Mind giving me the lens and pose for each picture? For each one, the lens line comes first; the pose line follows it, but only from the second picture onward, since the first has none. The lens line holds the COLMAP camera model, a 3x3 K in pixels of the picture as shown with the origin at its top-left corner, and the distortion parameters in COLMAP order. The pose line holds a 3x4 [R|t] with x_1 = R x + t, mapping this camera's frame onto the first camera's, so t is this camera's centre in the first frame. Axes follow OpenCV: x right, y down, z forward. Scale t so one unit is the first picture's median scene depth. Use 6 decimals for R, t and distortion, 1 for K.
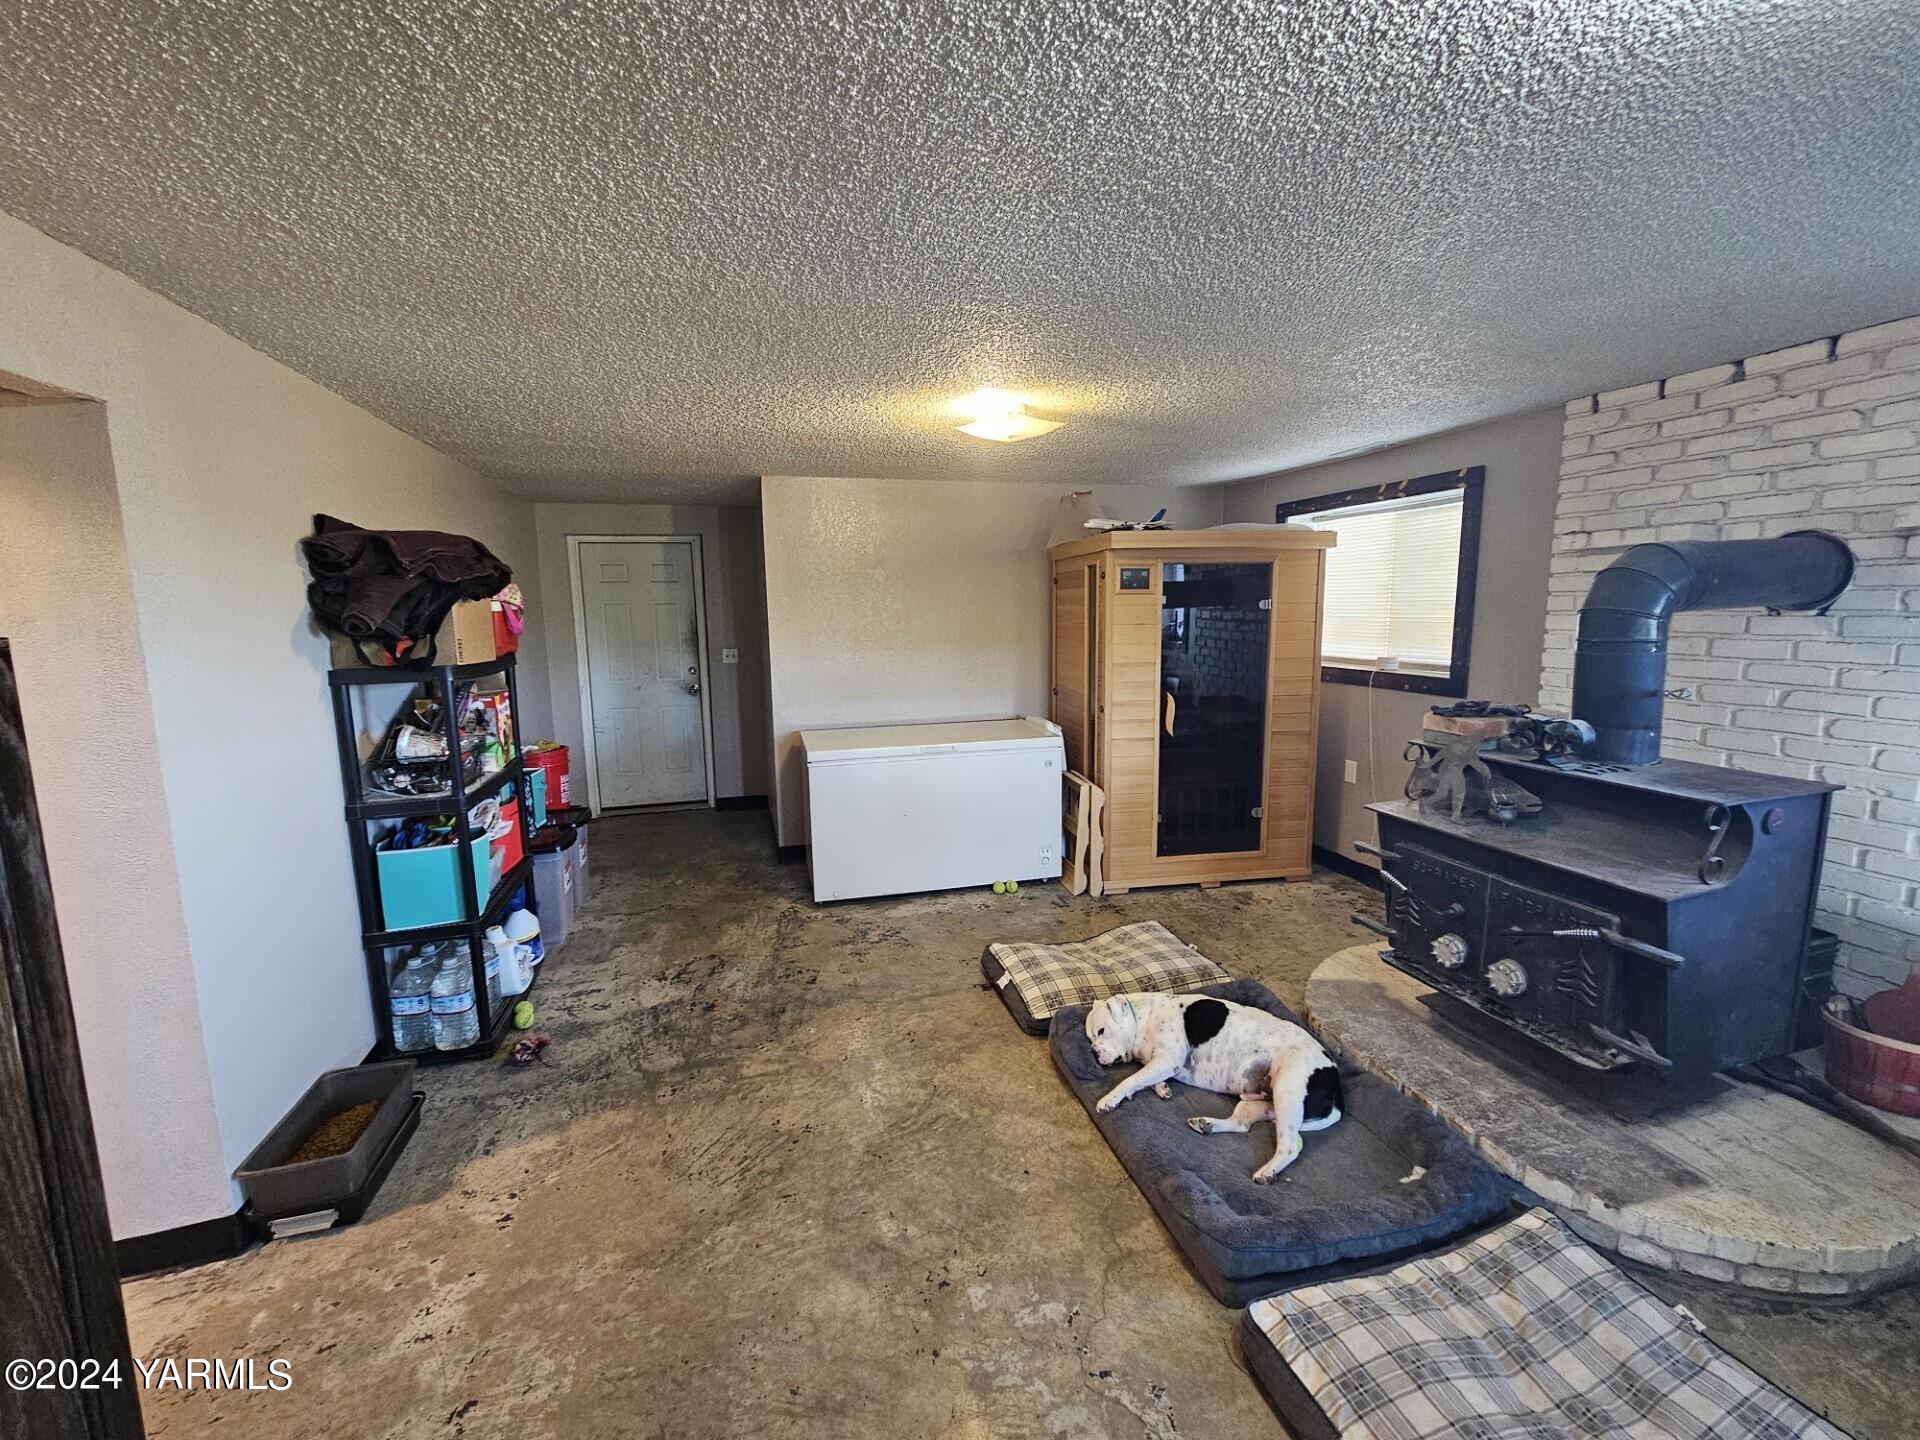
lens RADIAL K [[785.4, 0, 950.6], [0, 785.4, 714.9], [0, 0, 1]] dist [0.000882, 0.000327]
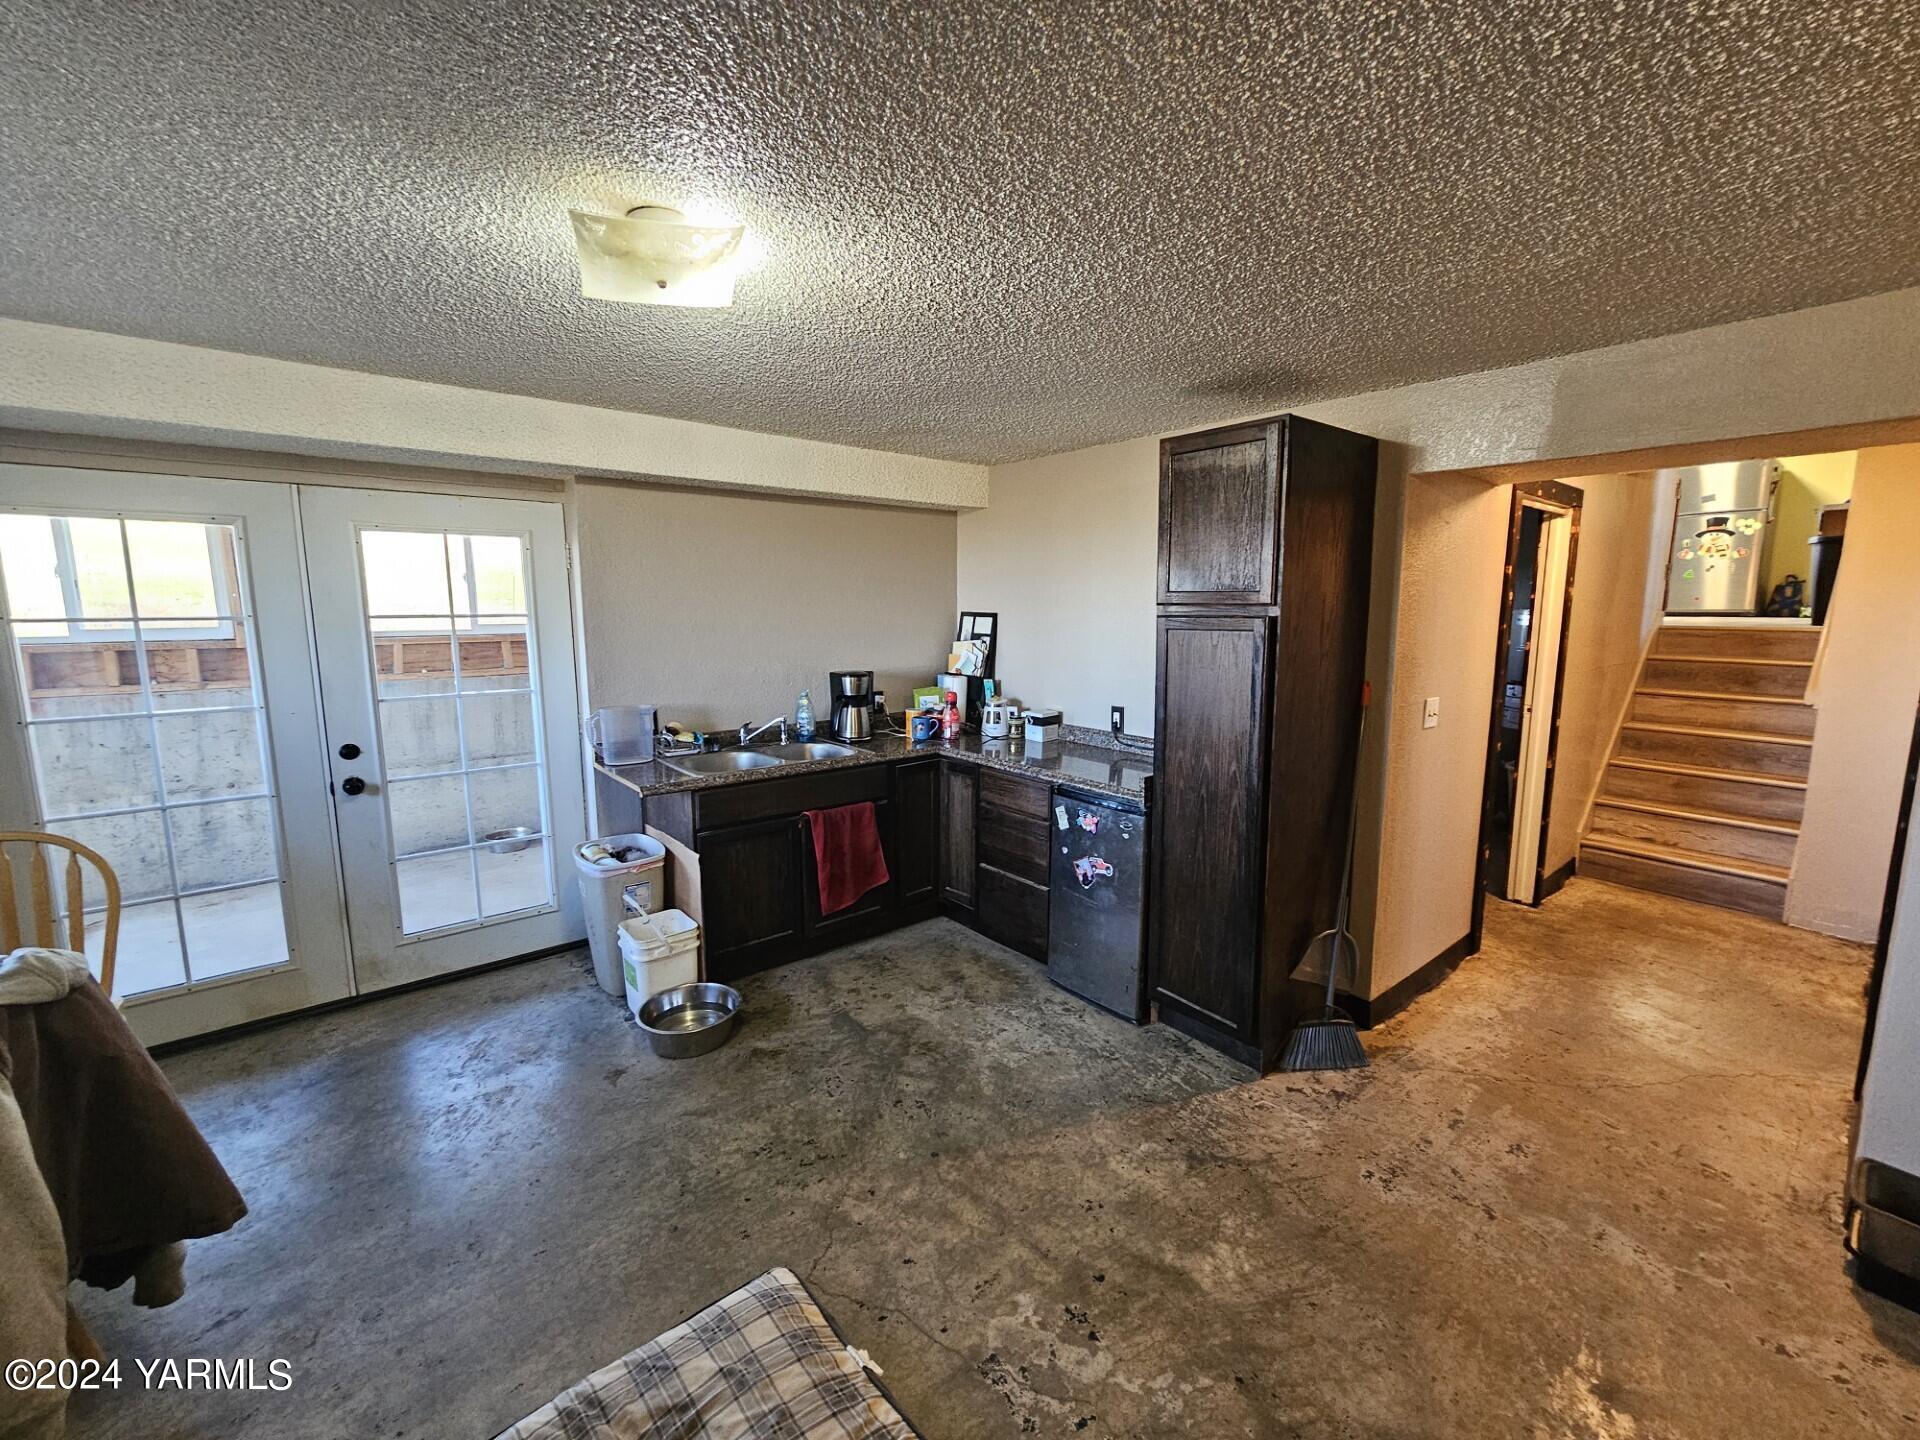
lens RADIAL K [[785.4, 0, 963.3], [0, 785.4, 715.5], [0, 0, 1]] dist [0.000882, 0.000327]
pose [[-0.916058, 0.068337, -0.395180, 0.636987], [-0.042379, 0.963364, 0.264828, -0.231479], [0.398800, 0.259346, -0.879601, 1.536410]]
